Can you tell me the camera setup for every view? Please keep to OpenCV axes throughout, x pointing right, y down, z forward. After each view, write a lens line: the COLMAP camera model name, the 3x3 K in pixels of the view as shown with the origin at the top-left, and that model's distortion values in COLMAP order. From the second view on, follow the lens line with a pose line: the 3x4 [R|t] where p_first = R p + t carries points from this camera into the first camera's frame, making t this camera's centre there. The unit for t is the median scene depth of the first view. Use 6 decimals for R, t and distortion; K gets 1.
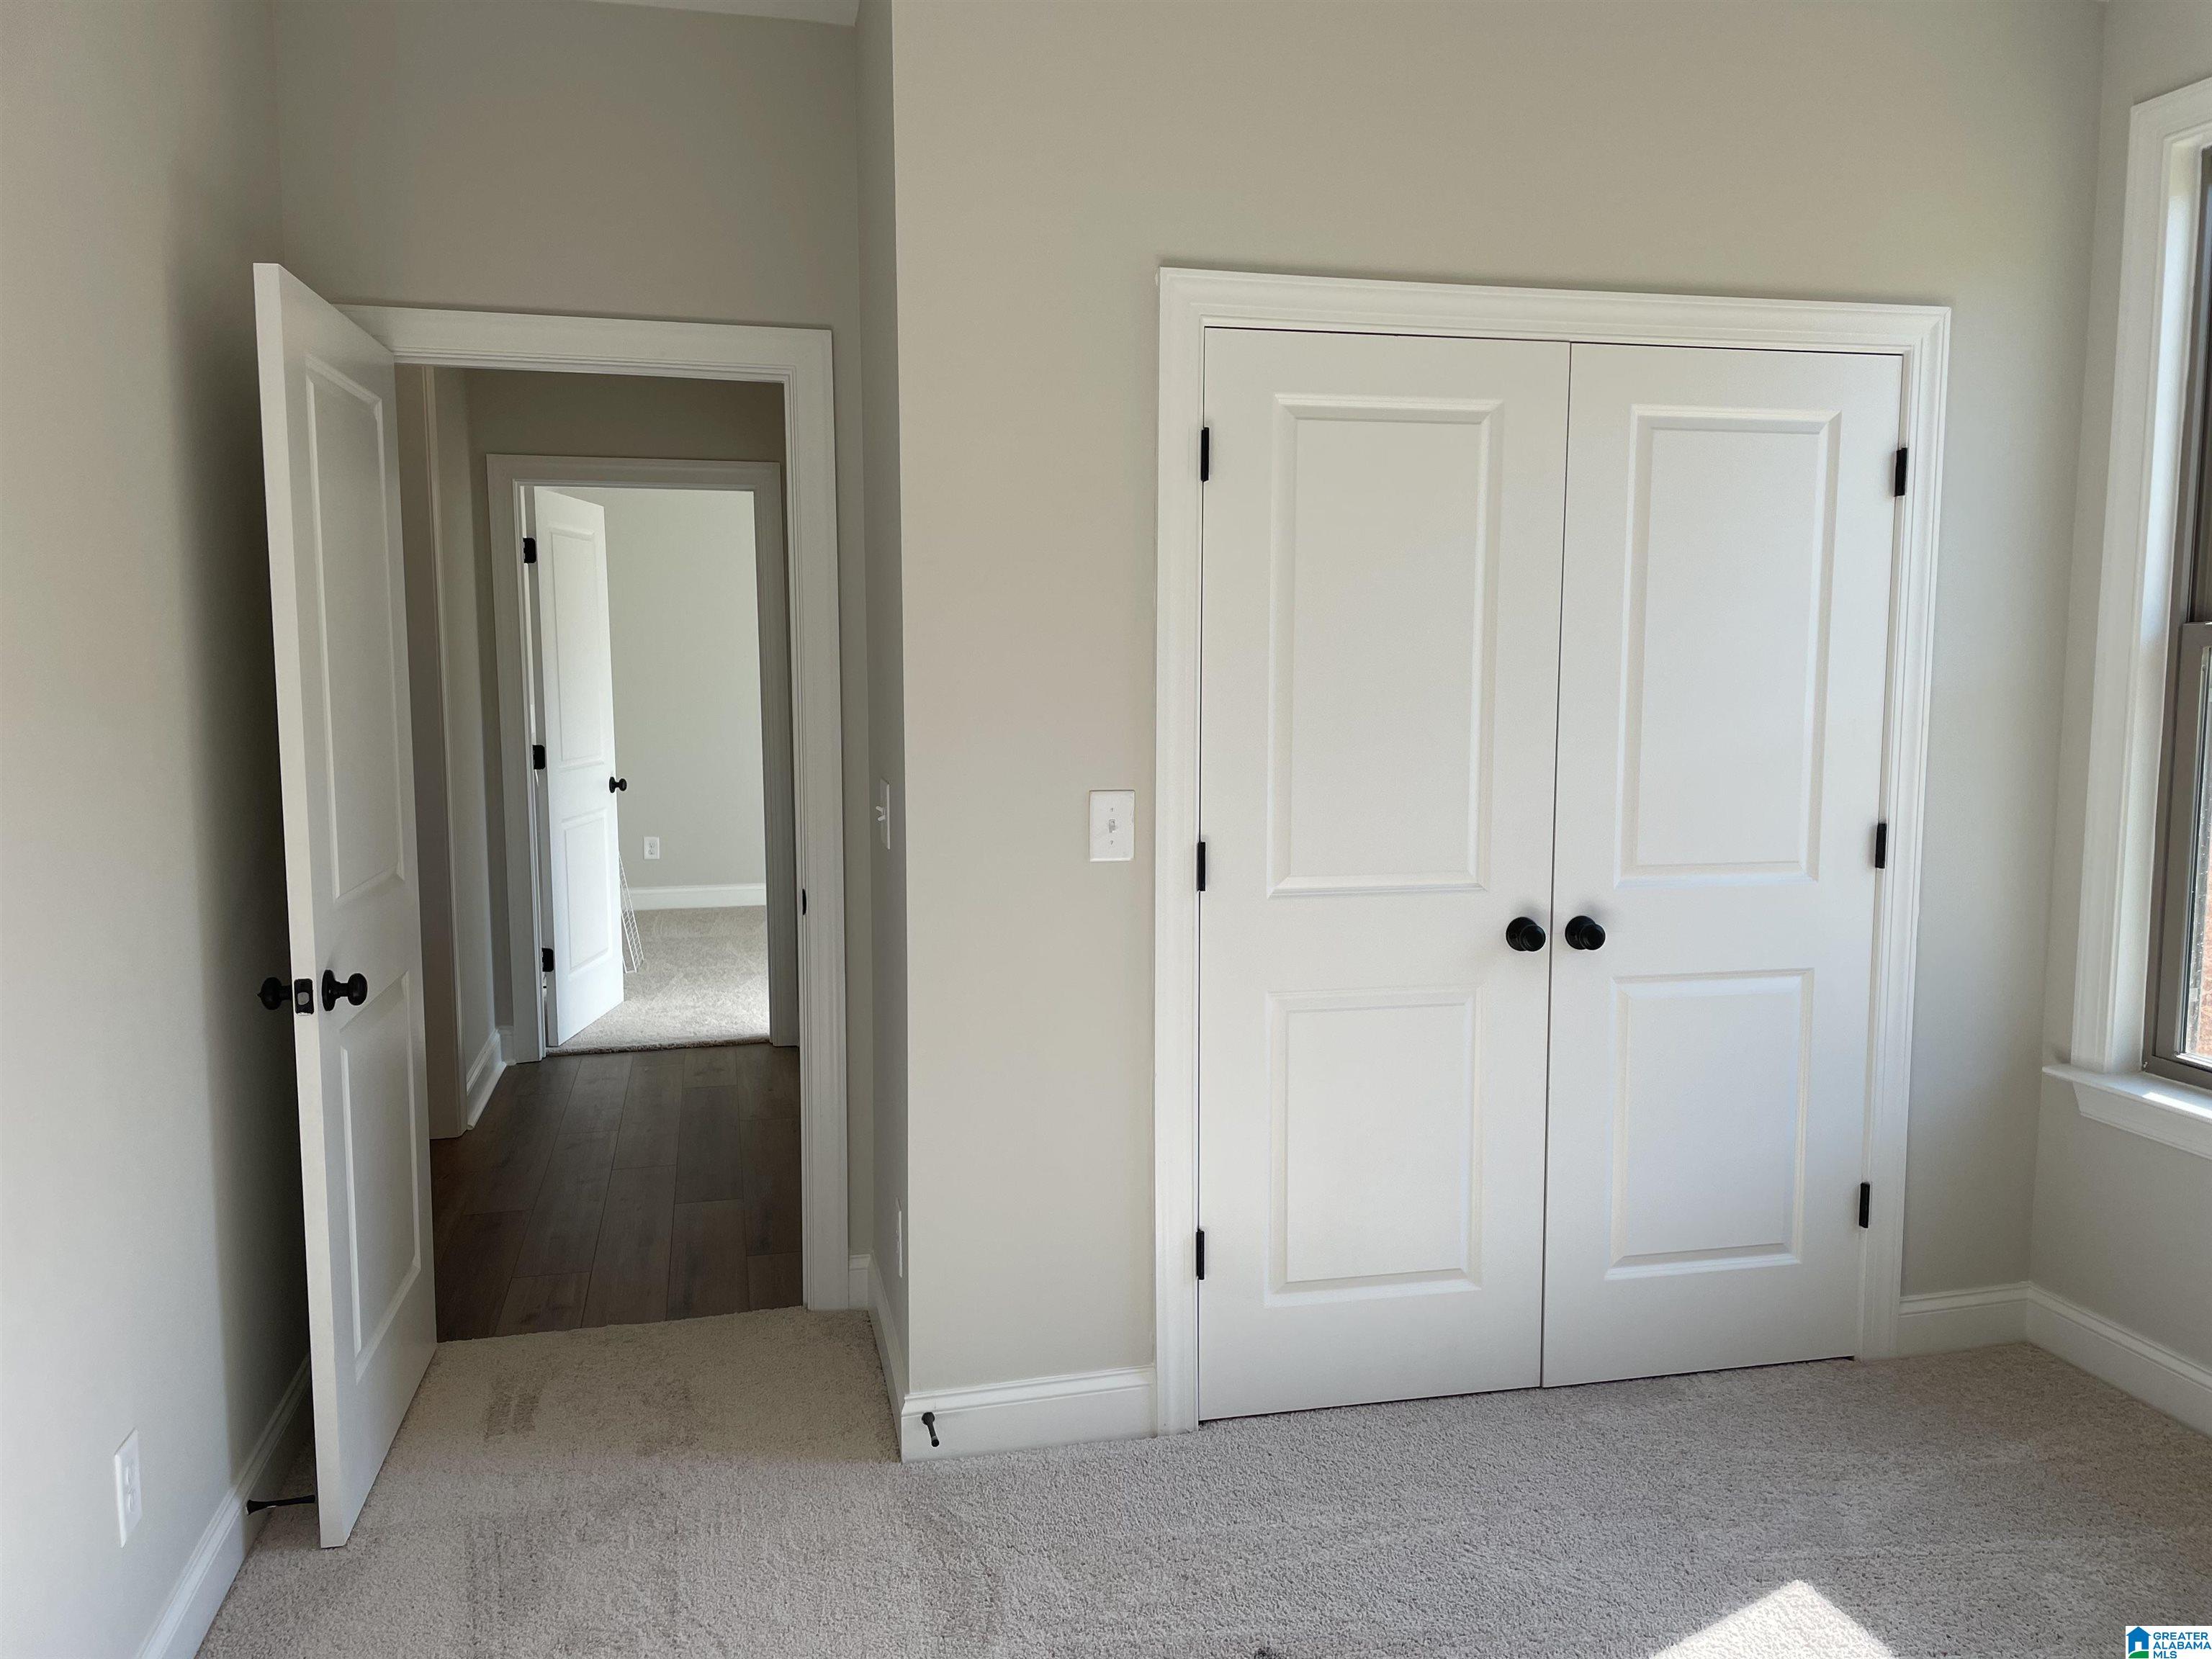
lens RADIAL K [[1539.8, 0, 1100.9], [0, 1539.8, 809.0], [0, 0, 1]] dist [0.045868, 0.001126]
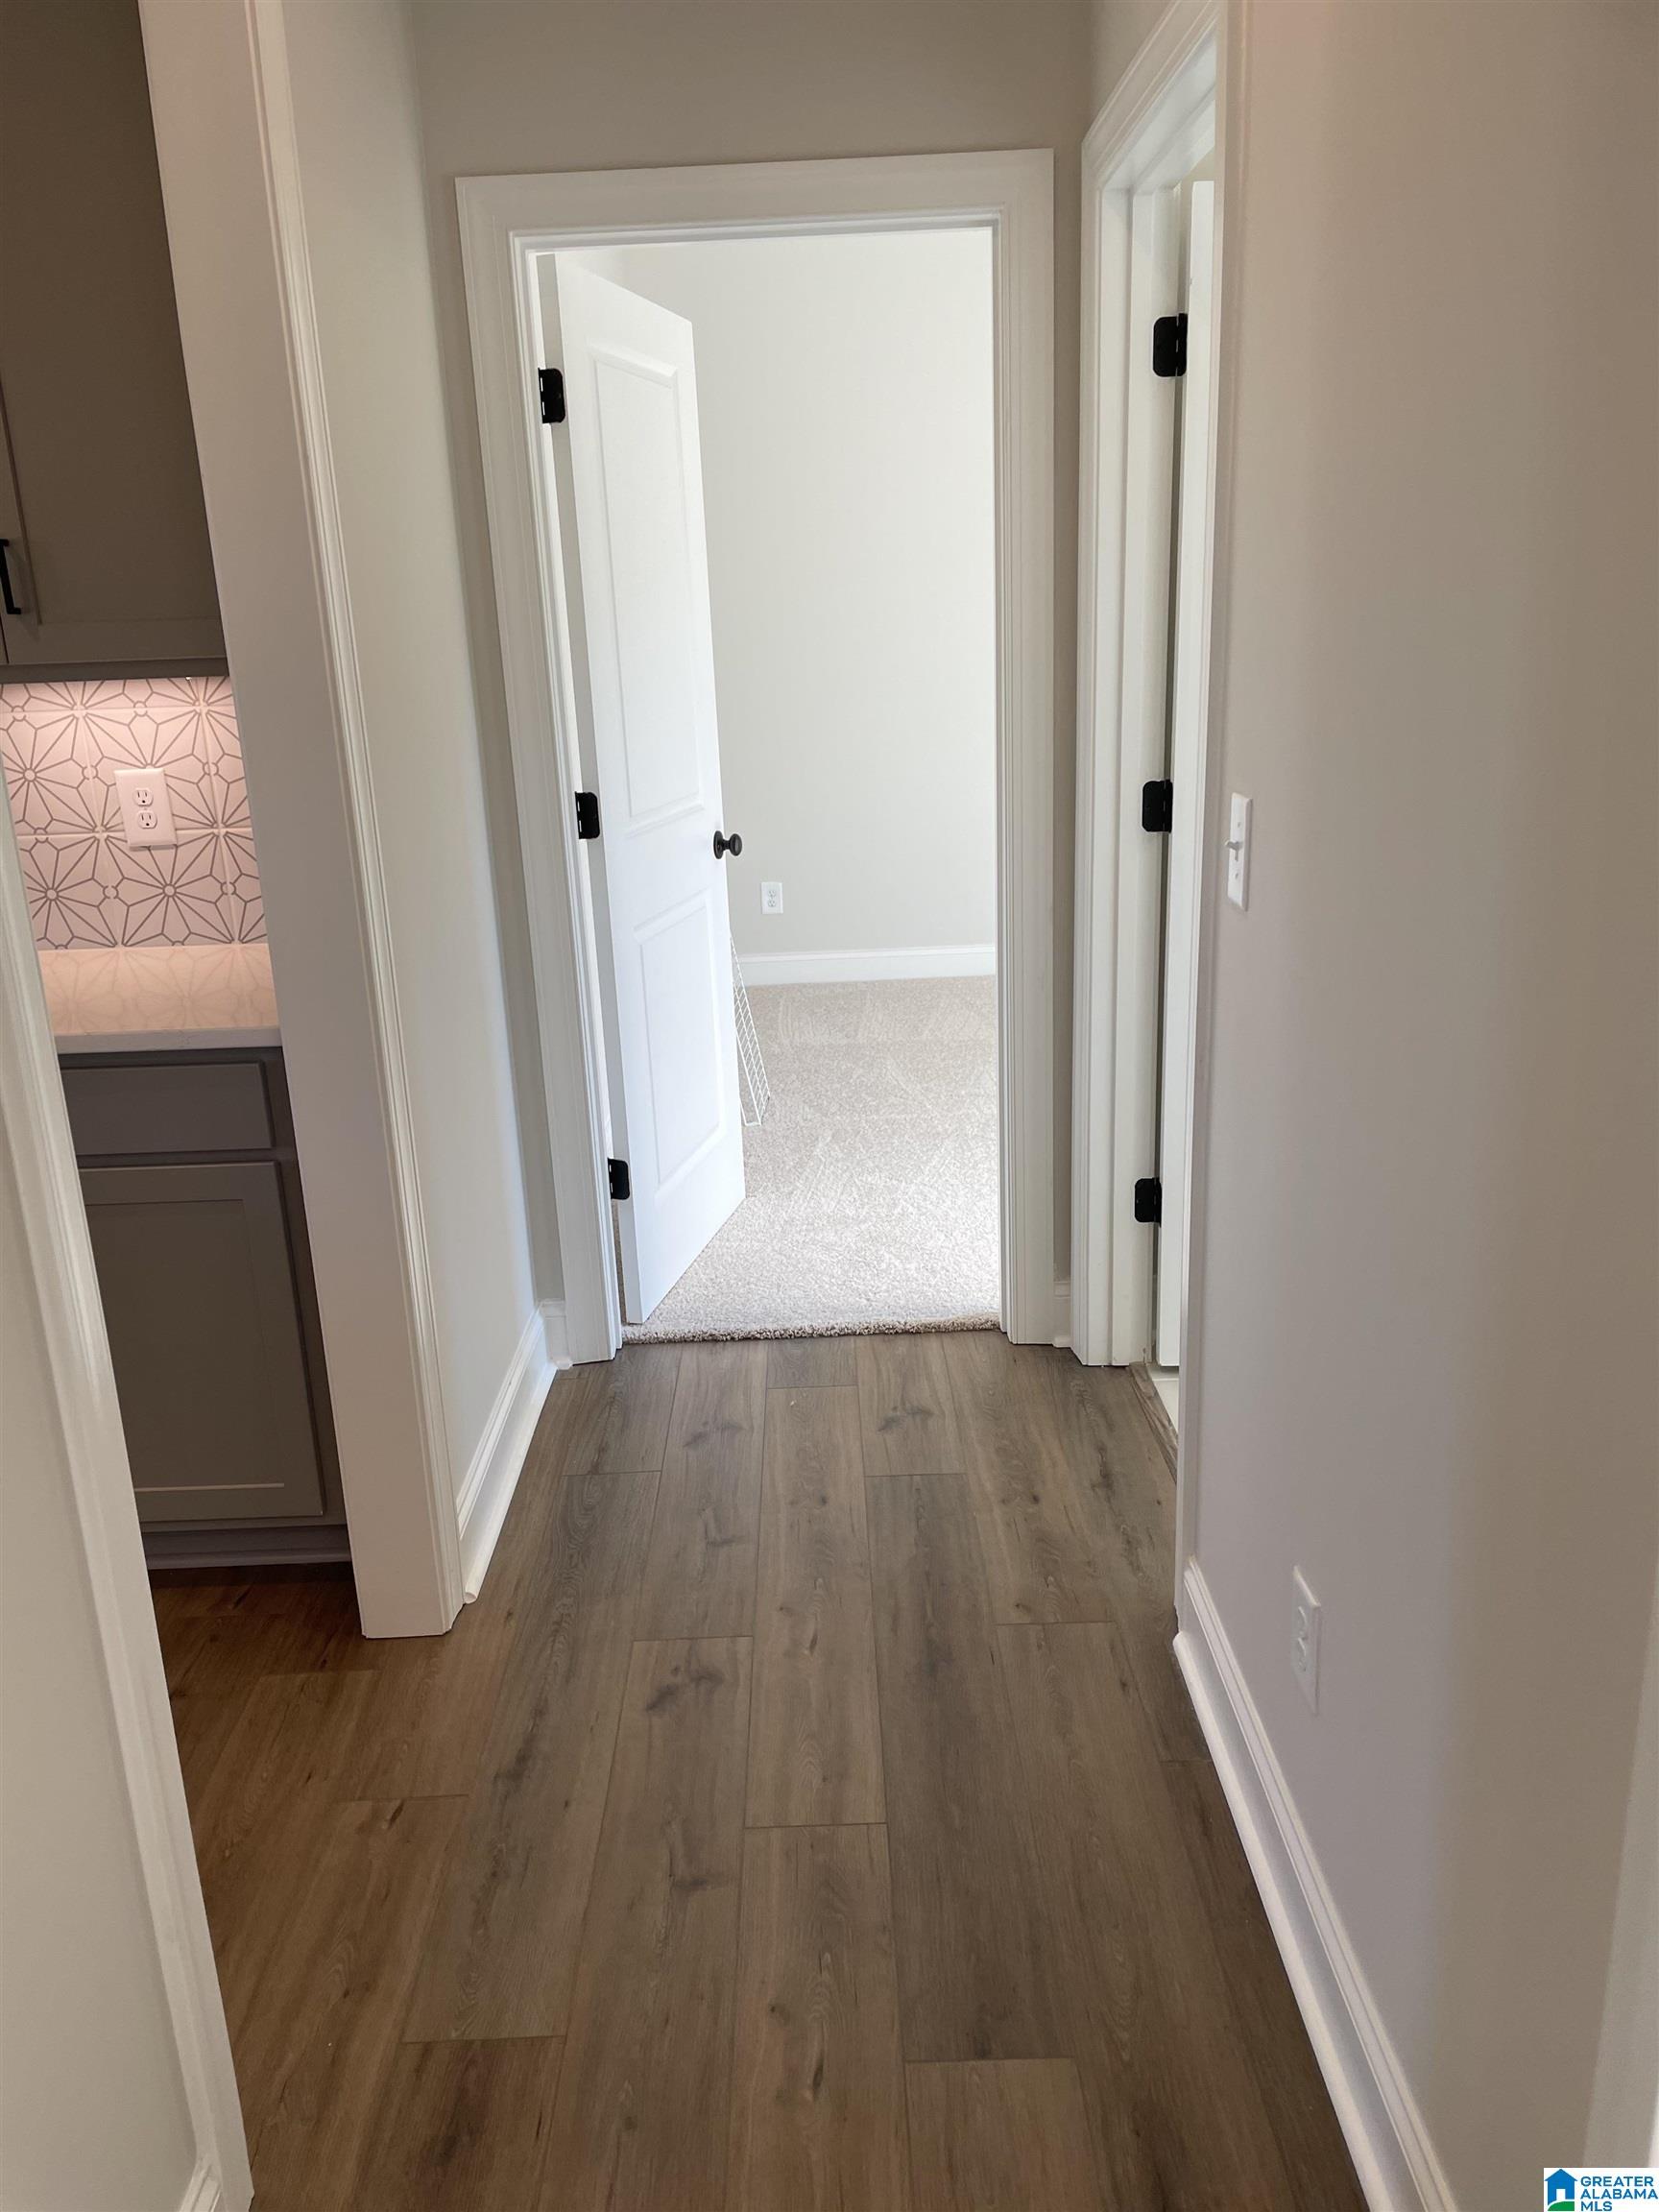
lens RADIAL K [[1539.8, 0, 839.8], [0, 1539.8, 1095.5], [0, 0, 1]] dist [0.045868, 0.001126]
pose [[0.974259, 0.036992, -0.222378, -0.152385], [0.008786, 0.979464, 0.201426, -0.043677], [0.225262, -0.198195, 0.953926, 0.480787]]
